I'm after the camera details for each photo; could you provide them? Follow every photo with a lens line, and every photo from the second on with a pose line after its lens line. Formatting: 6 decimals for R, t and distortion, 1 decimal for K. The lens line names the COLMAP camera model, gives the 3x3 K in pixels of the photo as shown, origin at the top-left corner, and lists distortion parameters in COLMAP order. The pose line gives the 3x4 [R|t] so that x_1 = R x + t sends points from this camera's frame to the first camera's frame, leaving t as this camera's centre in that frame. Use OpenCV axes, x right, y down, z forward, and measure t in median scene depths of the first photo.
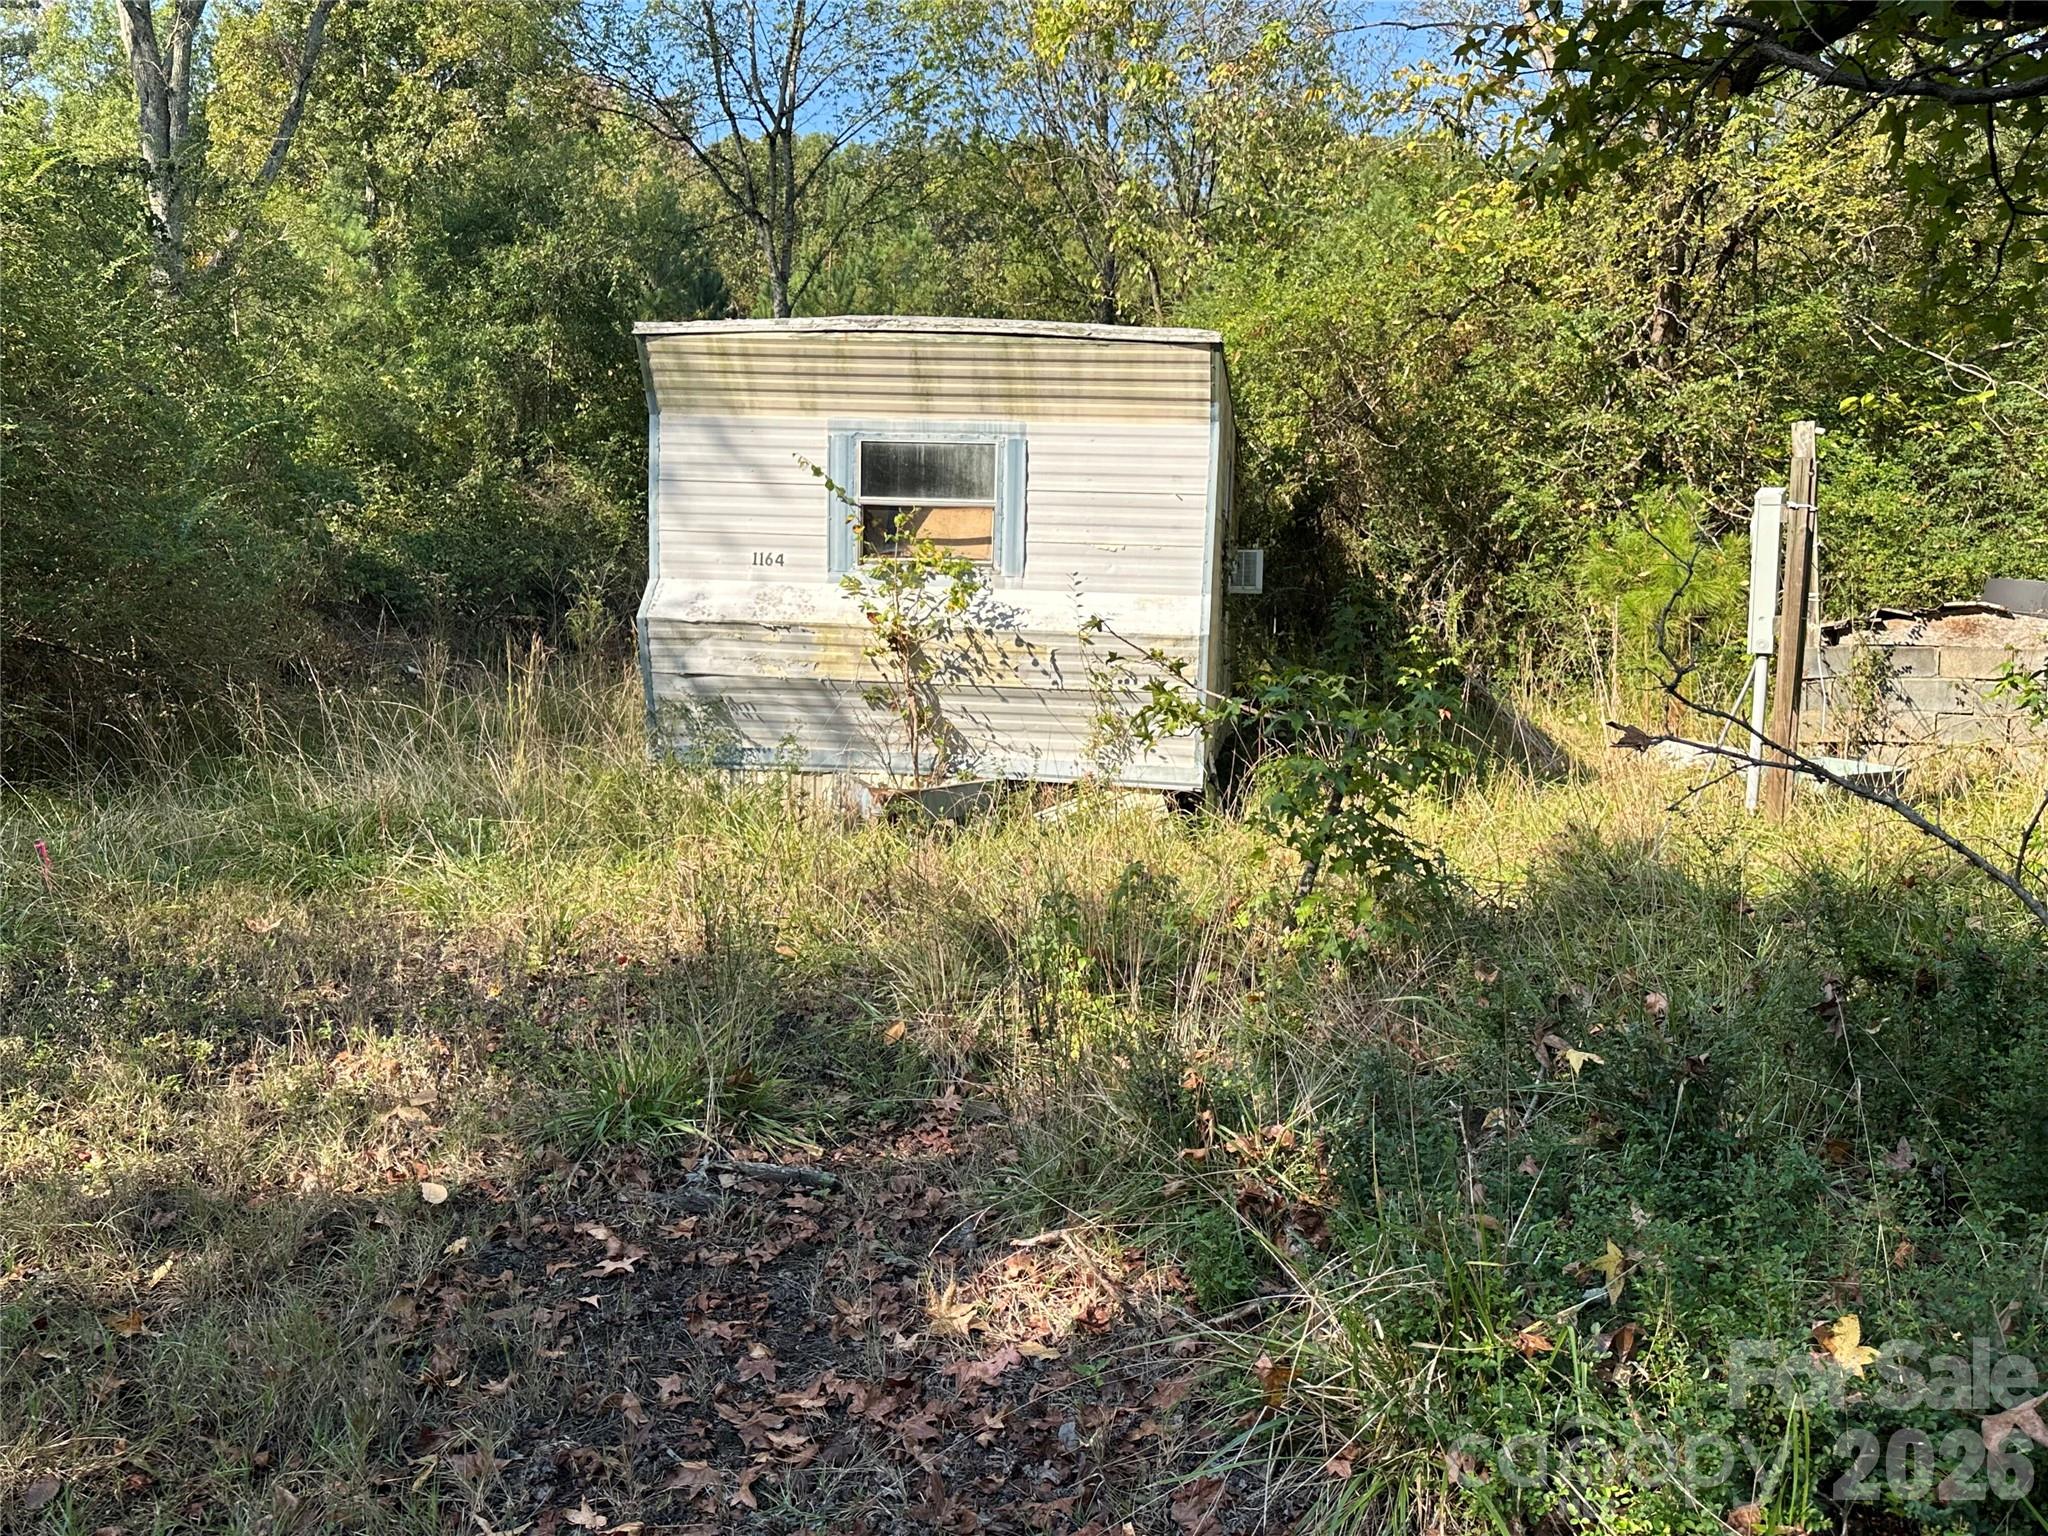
lens RADIAL K [[1737.2, 0, 1025.6], [0, 1737.2, 764.8], [0, 0, 1]] dist [0.140631, -0.226752]
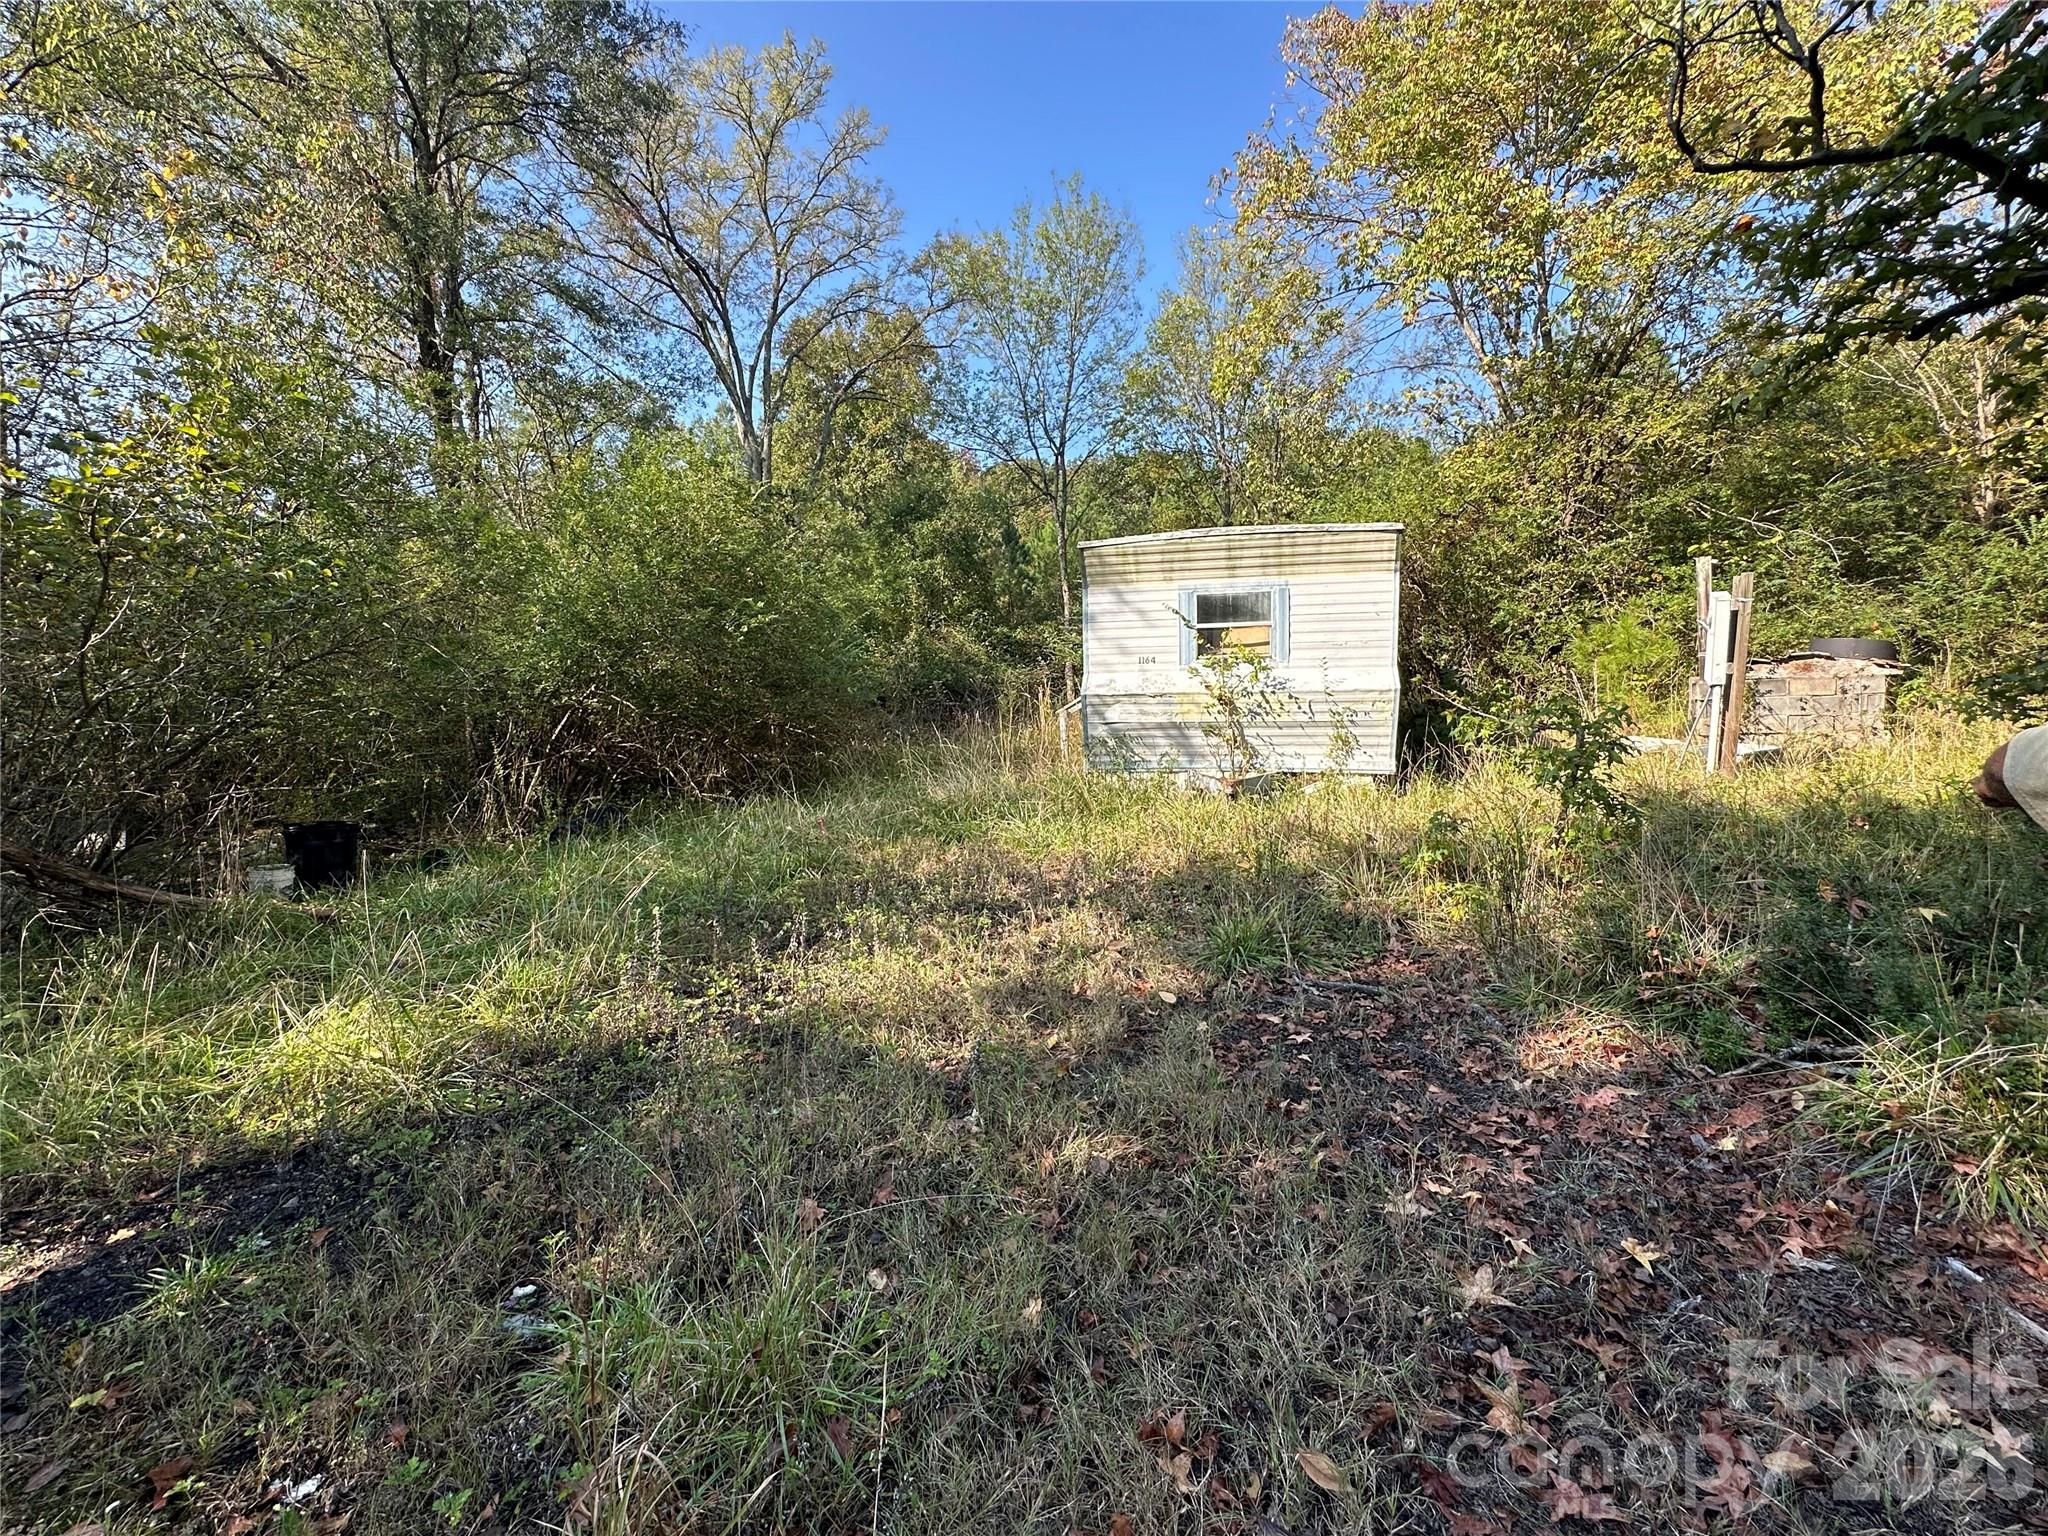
lens RADIAL K [[888.8, 0, 1027.3], [0, 888.8, 767.3], [0, 0, 1]] dist [-0.000708, -0.000426]
pose [[0.992096, -0.039063, -0.119243, -0.169321], [0.038180, 0.999224, -0.009677, 0.002616], [0.119528, 0.005048, 0.992818, 0.028243]]
